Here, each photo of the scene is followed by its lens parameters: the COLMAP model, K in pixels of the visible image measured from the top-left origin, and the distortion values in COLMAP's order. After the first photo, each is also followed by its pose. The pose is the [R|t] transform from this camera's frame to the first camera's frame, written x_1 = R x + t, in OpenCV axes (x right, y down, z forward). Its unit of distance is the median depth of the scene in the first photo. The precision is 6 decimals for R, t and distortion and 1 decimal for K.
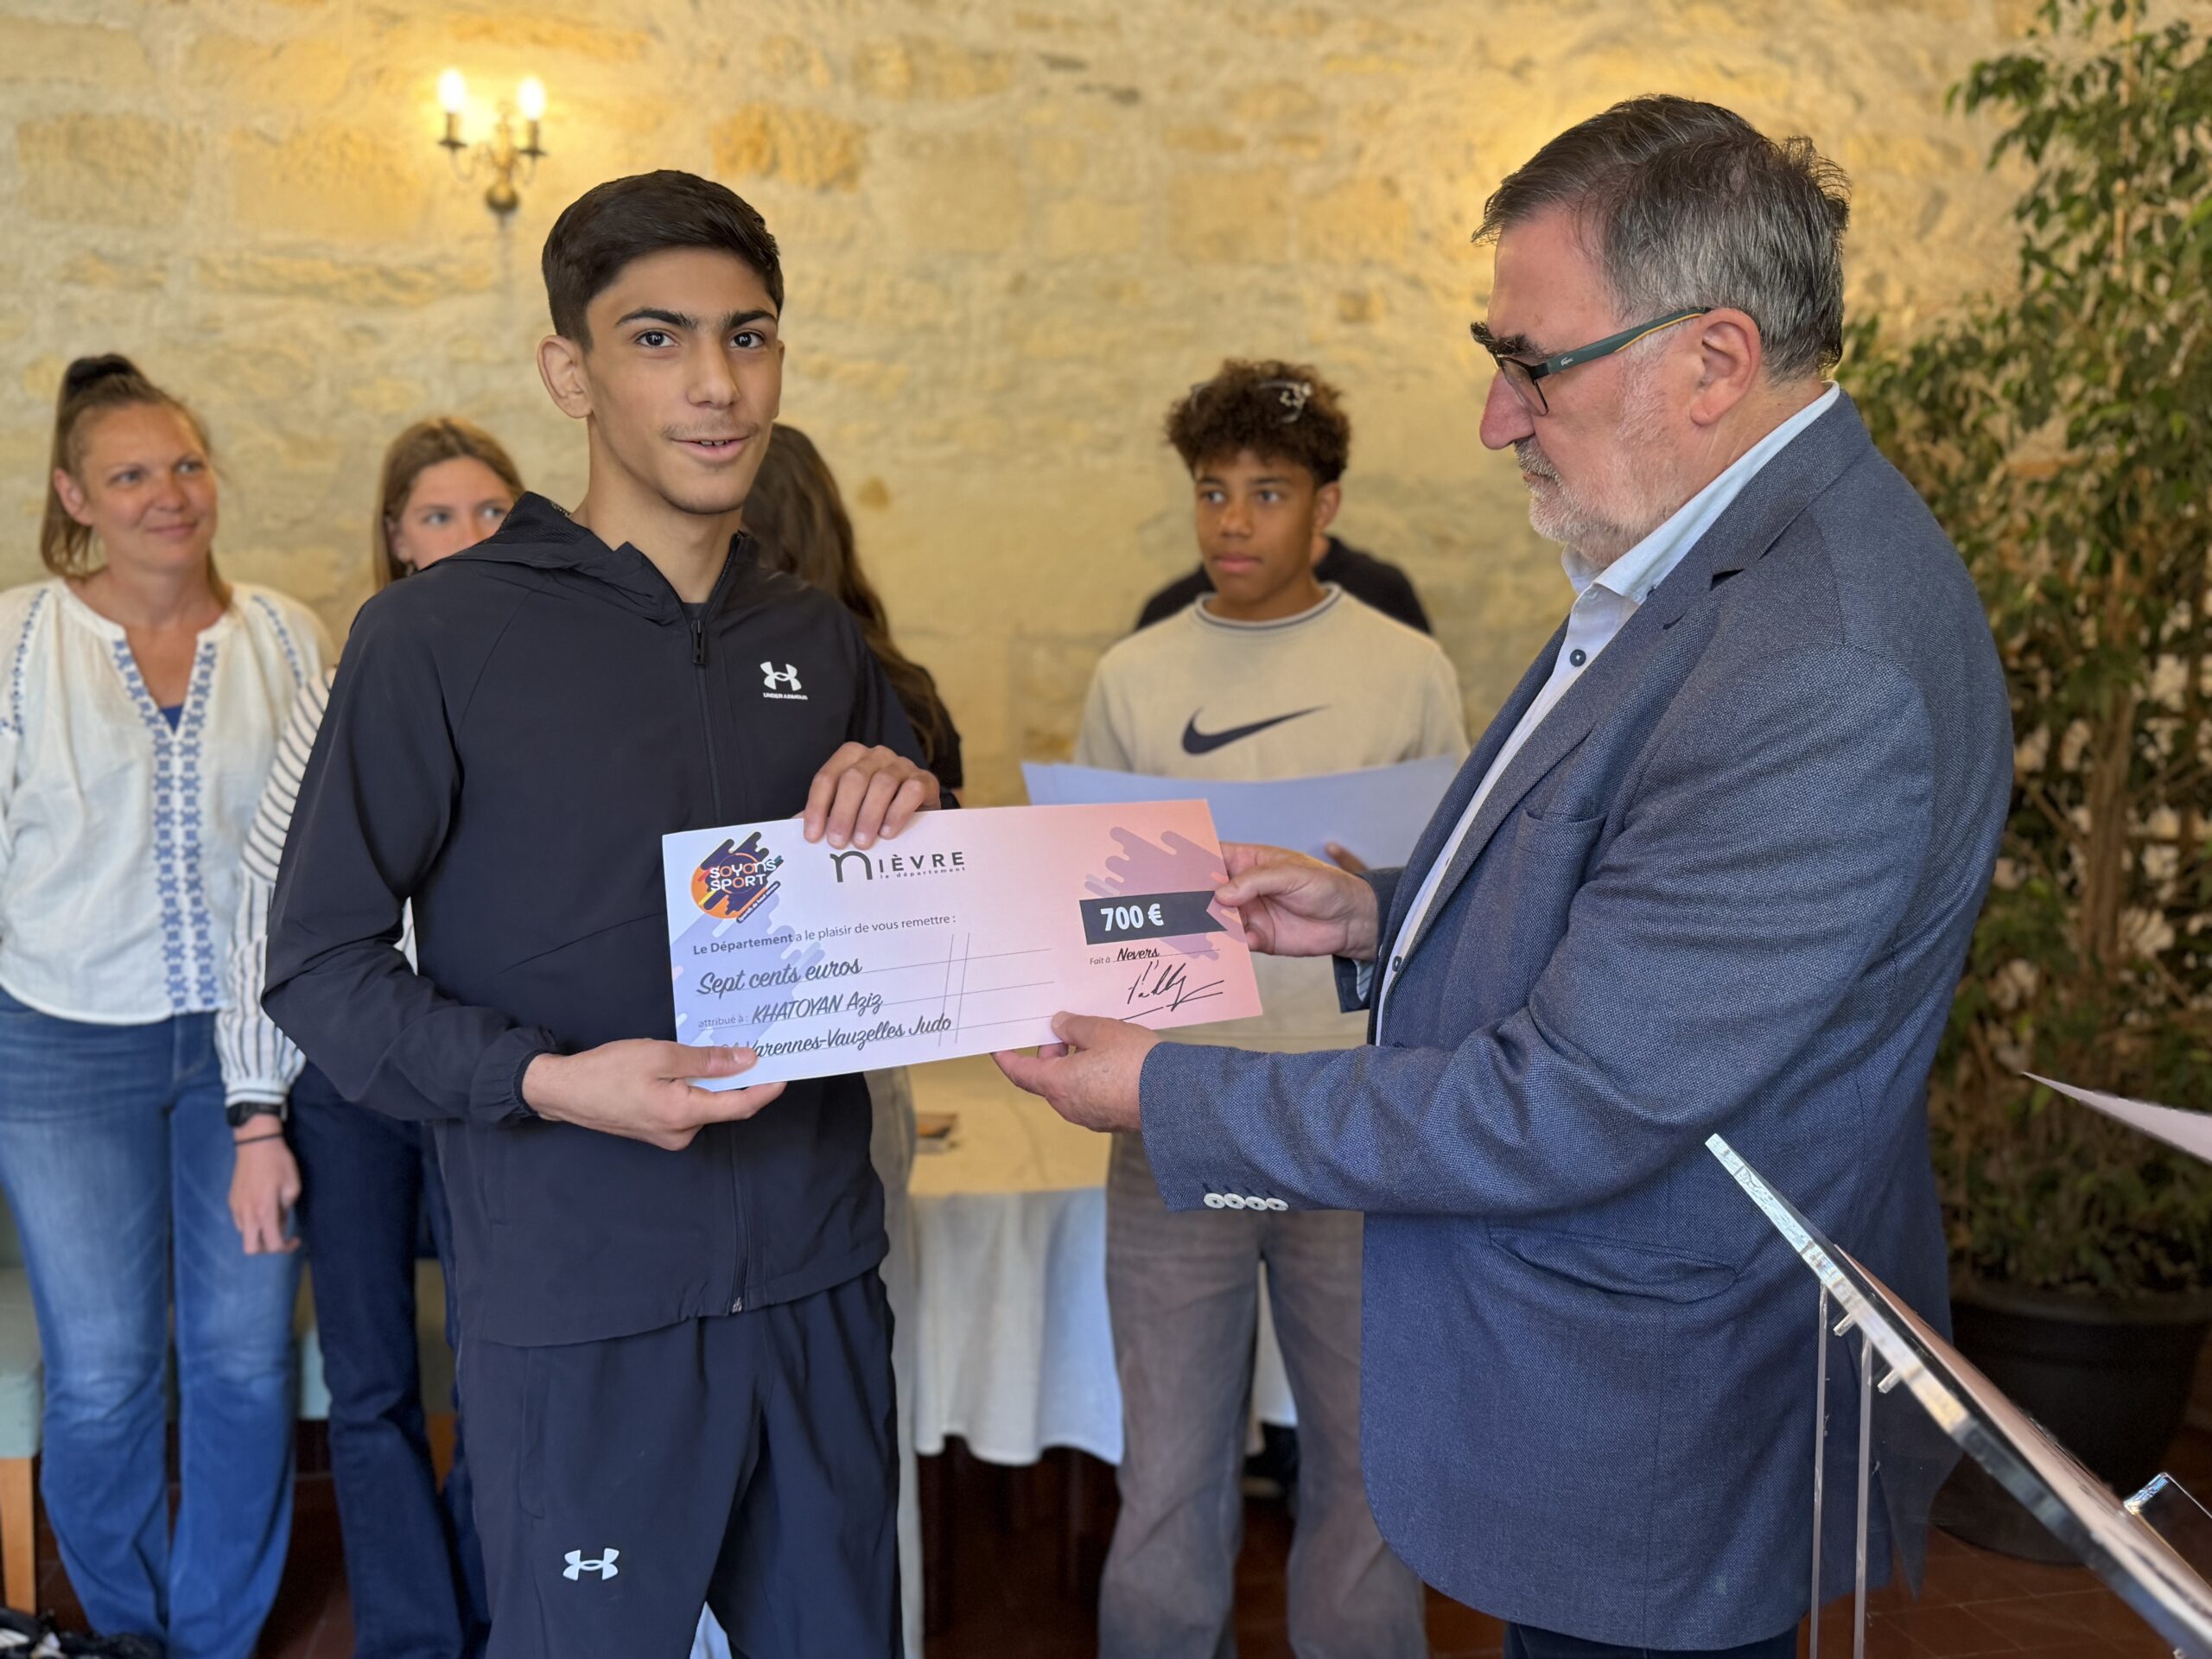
lens RADIAL K [[1880.0, 0, 1104.5], [0, 1880.0, 845.4], [0, 0, 1]] dist [0.027446, -0.046767]
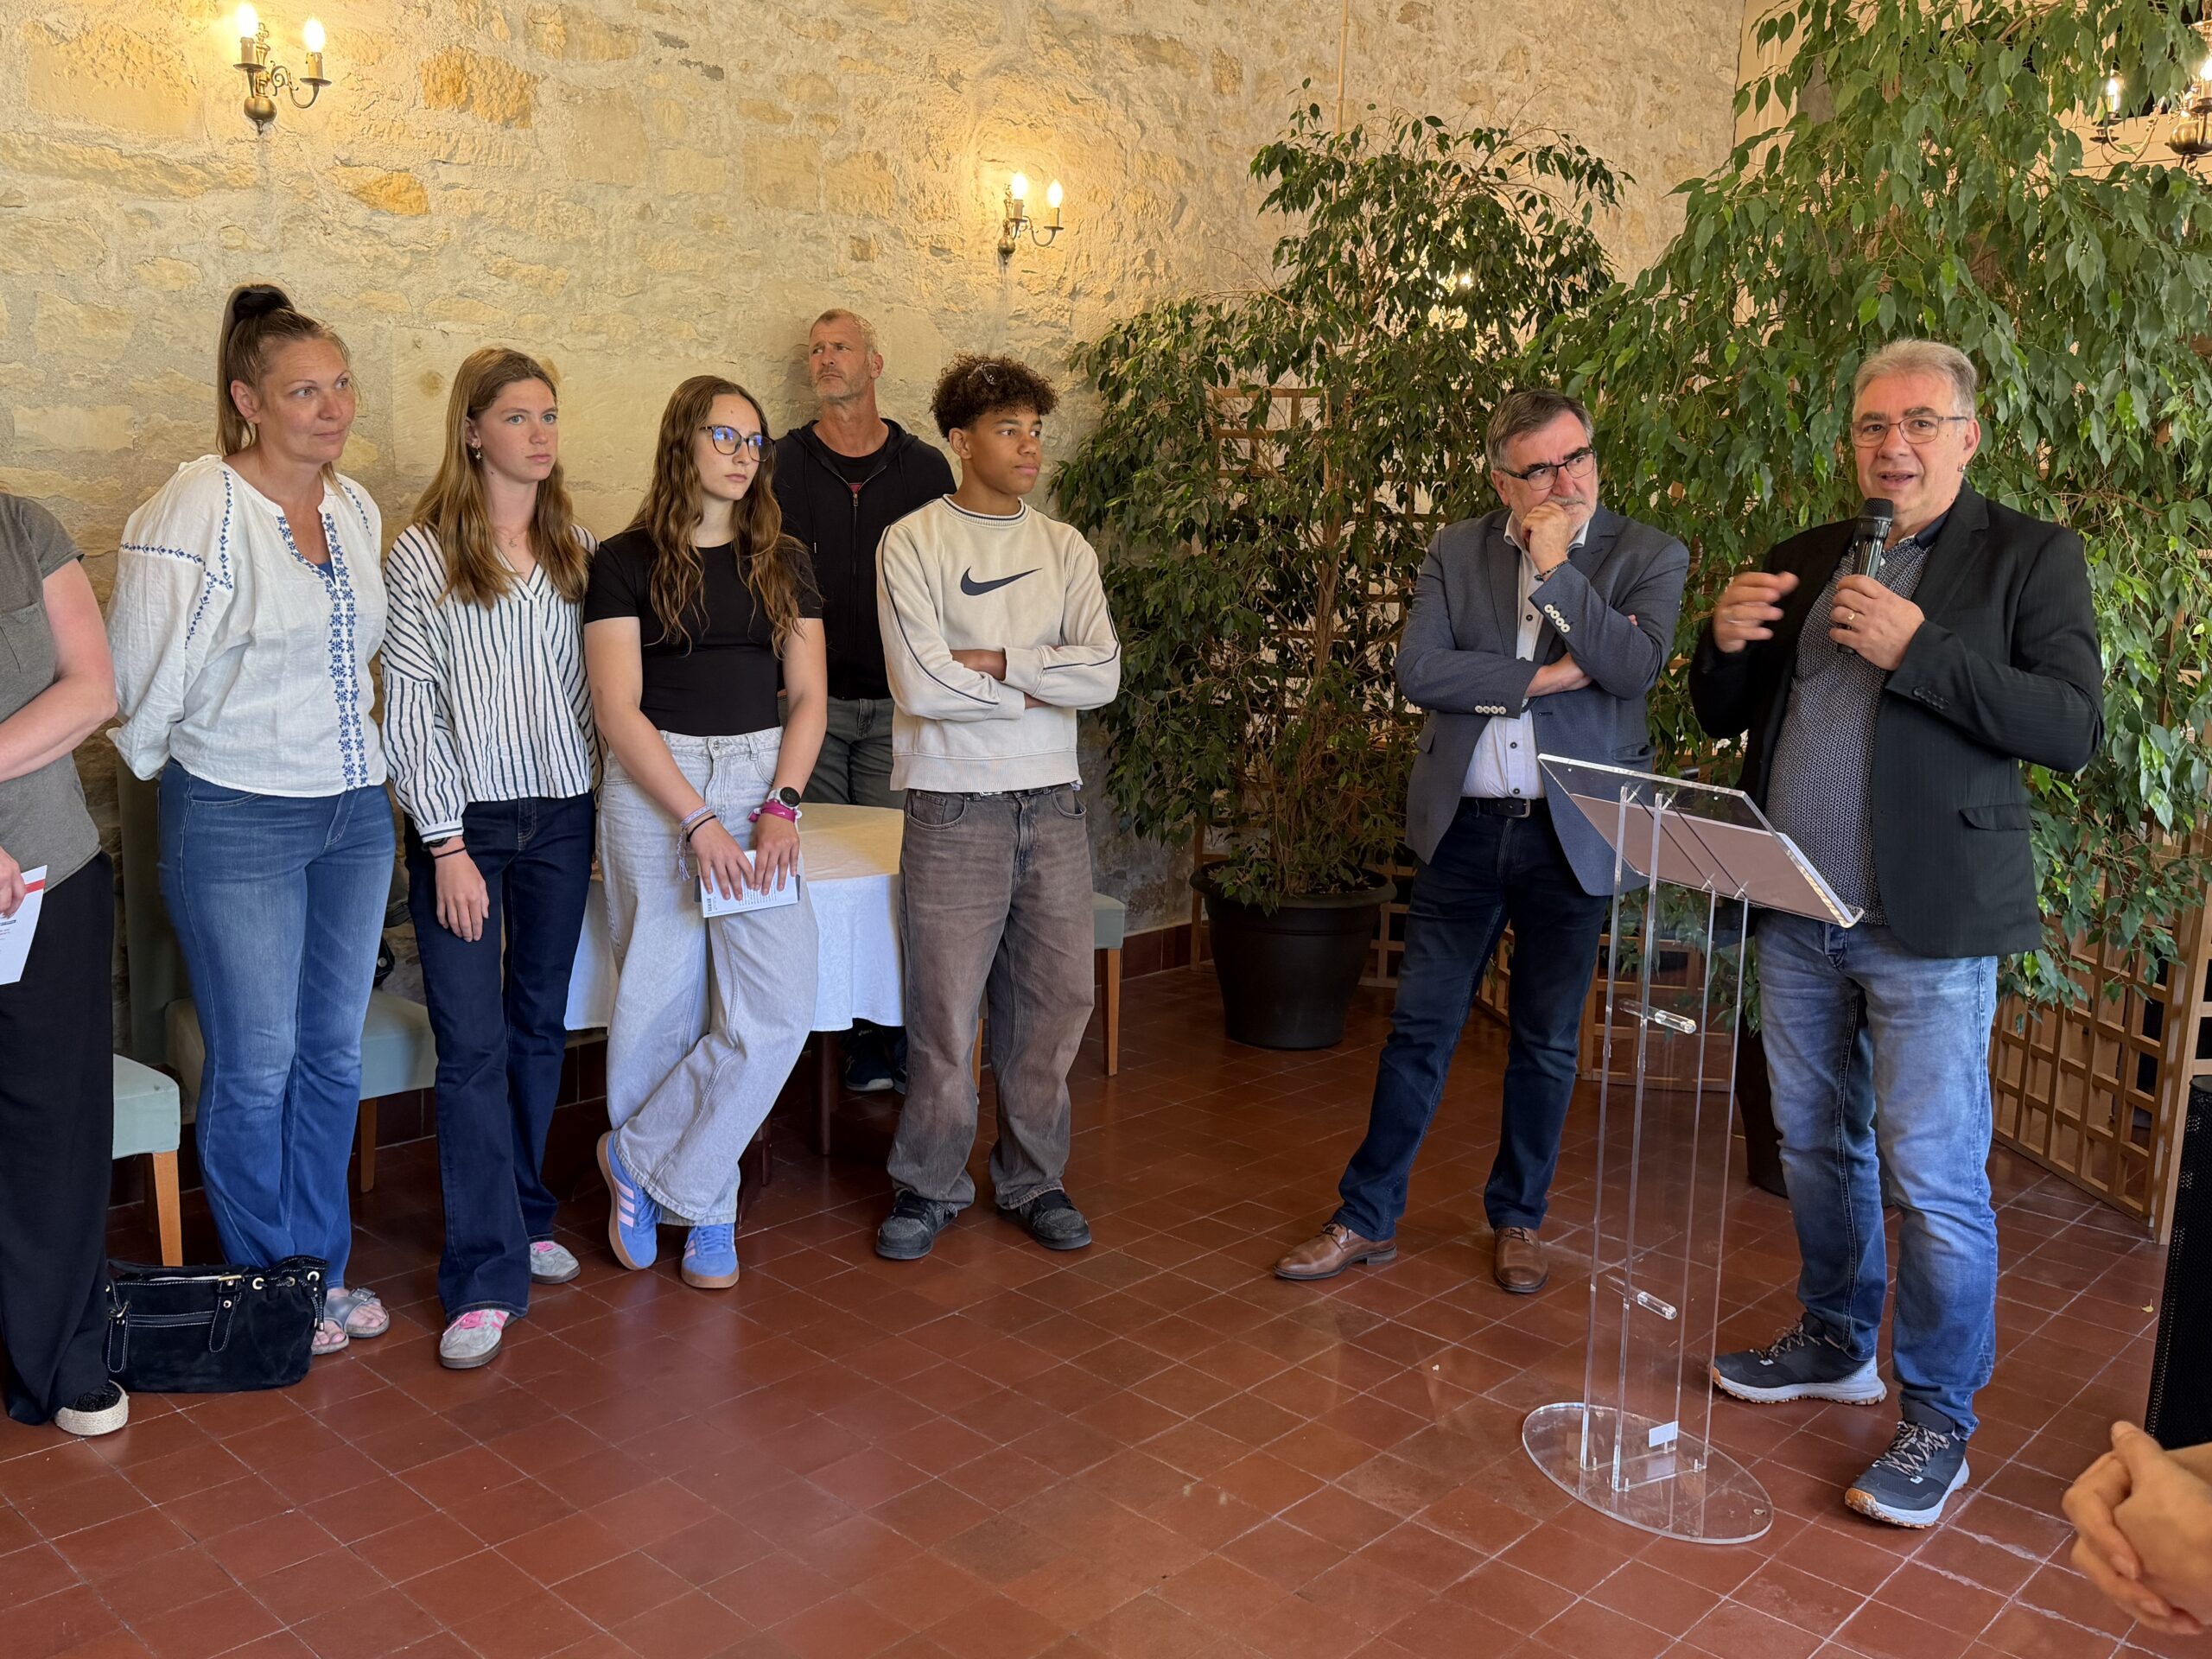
lens RADIAL K [[1976.4, 0, 1103.3], [0, 1976.4, 846.8], [0, 0, 1]] dist [0.020024, -0.039345]
pose [[0.831261, -0.077225, 0.550492, -0.604748], [0.017953, 0.993516, 0.112264, -0.016327], [-0.555593, -0.083438, 0.827258, -0.351663]]
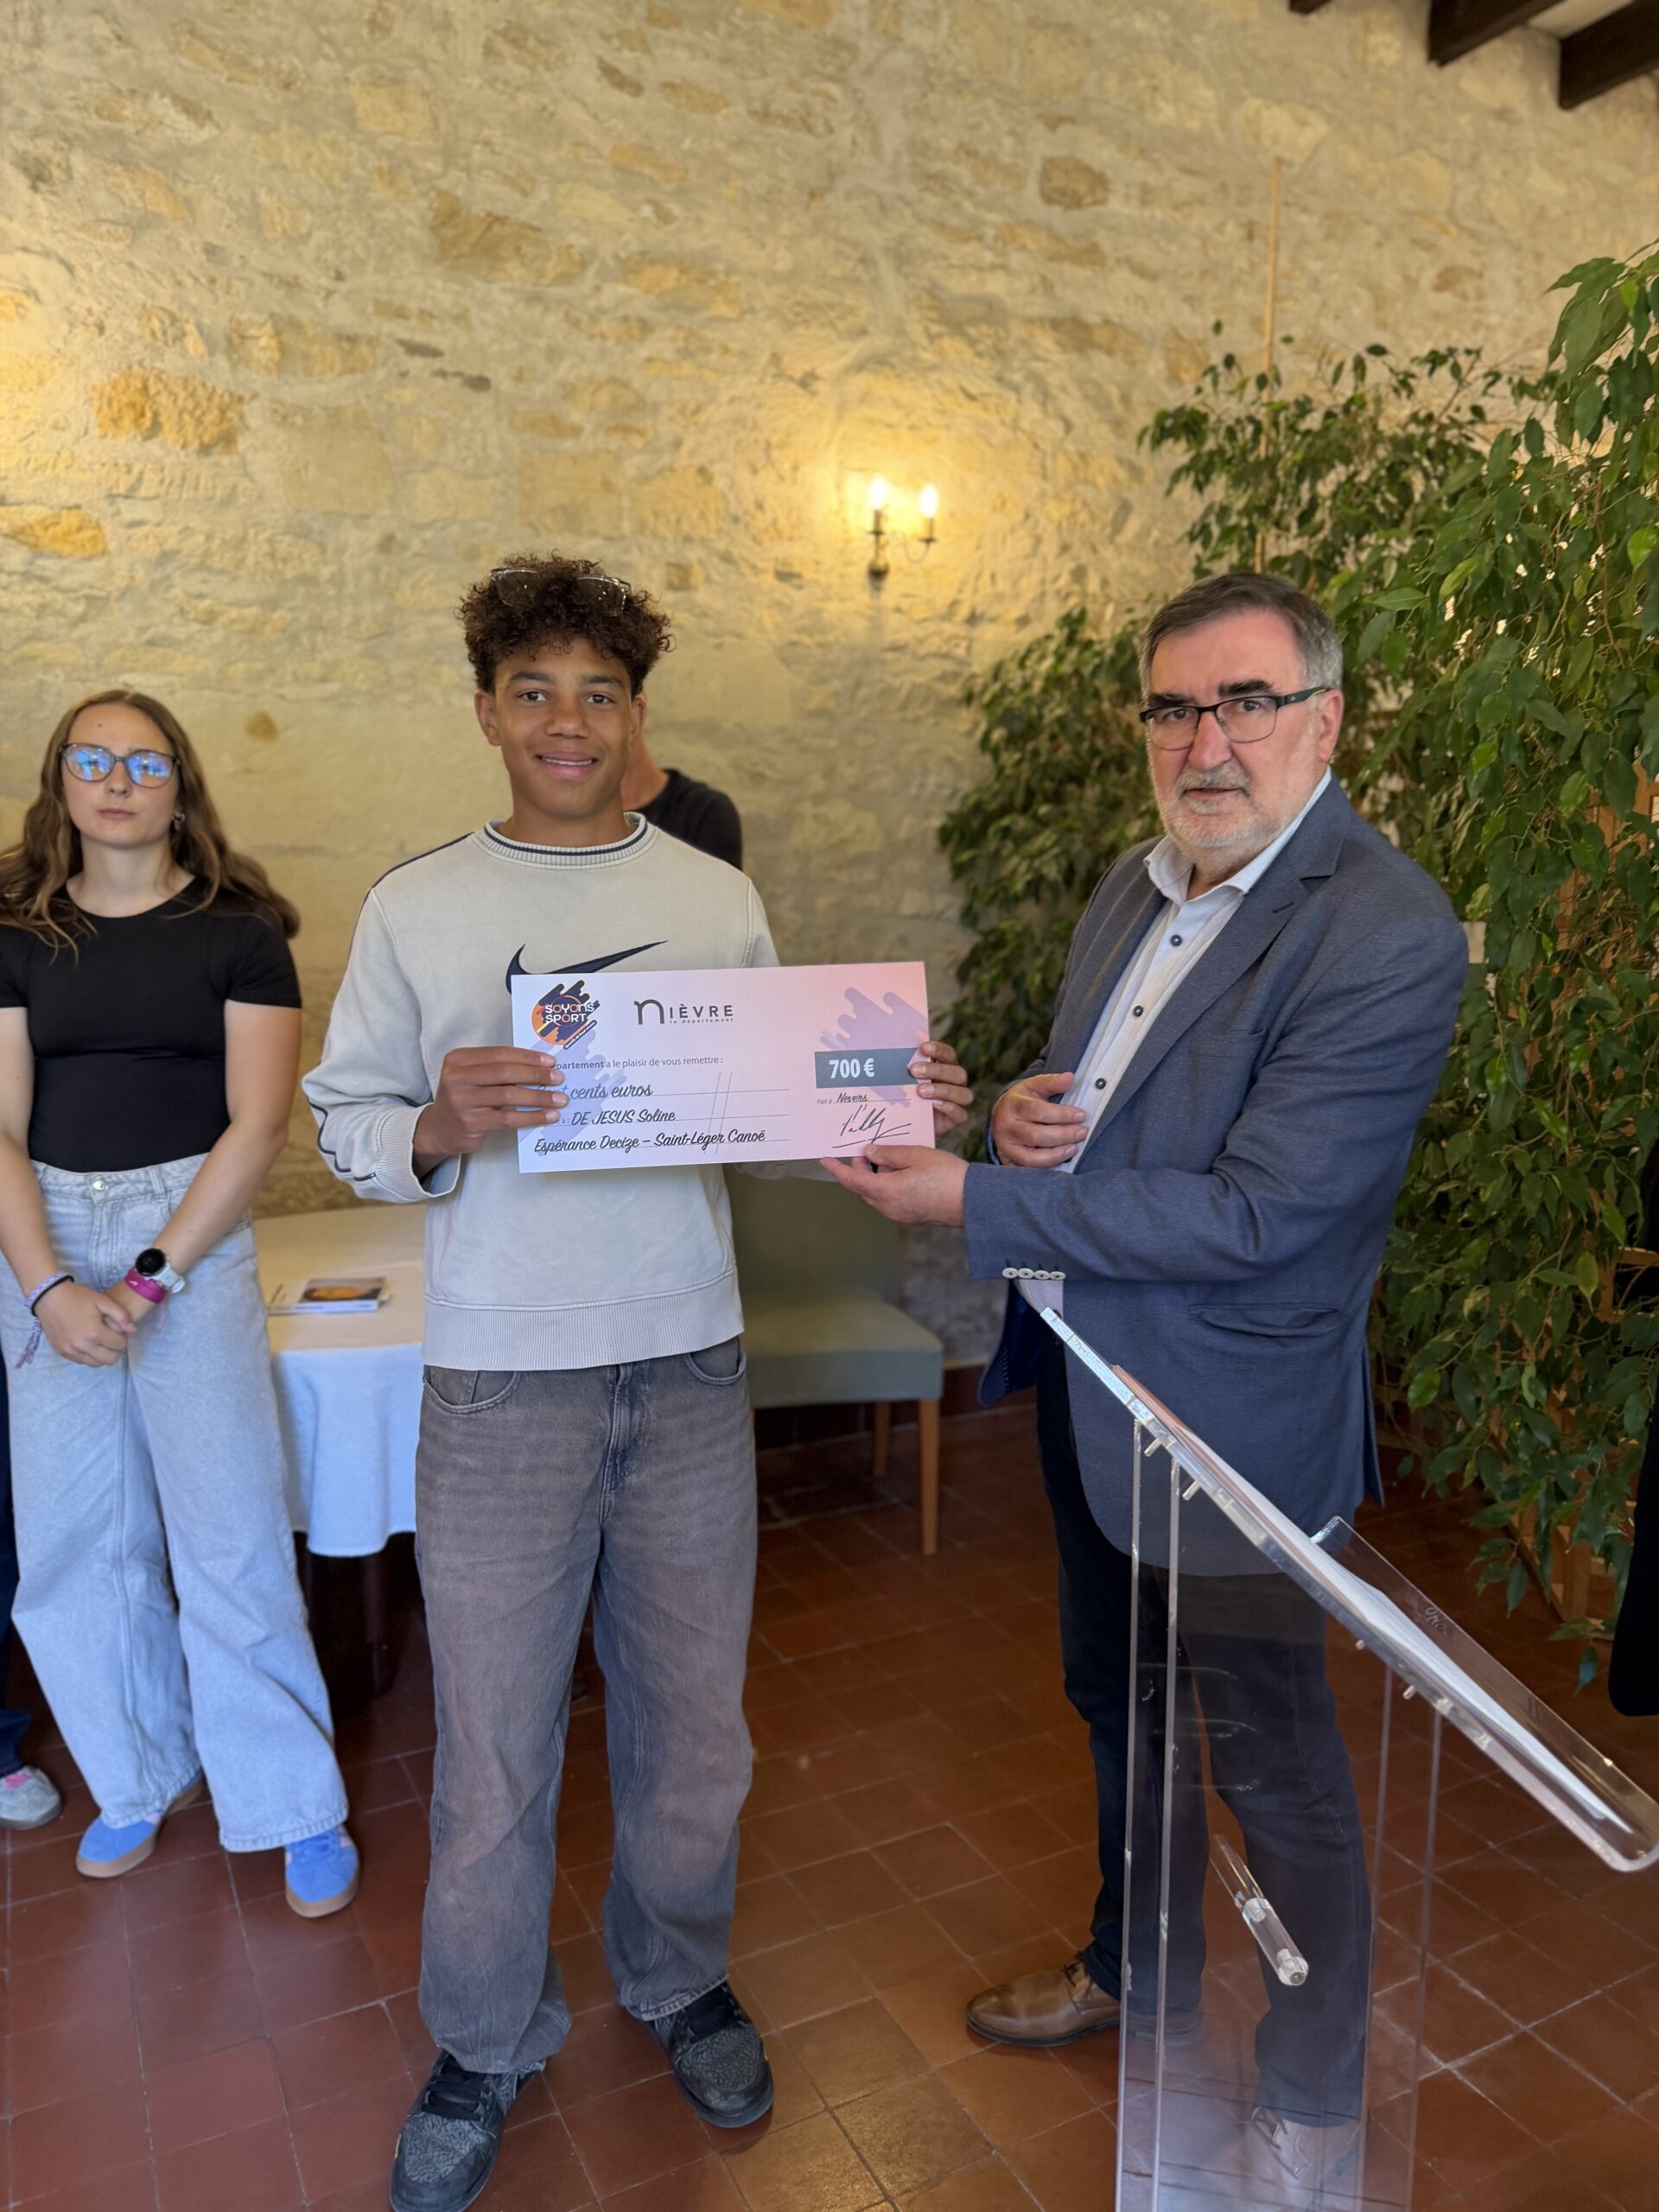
lens RADIAL K [[1585.5, 0, 833.0], [0, 1585.5, 1121.6], [0, 0, 1]] dist [-0.003767, 0.000014]
pose [[0.968649, -0.040278, 0.245148, -0.036400], [0.019743, 0.996129, 0.085654, -0.028702], [-0.247649, -0.078128, 0.965695, -0.024912]]
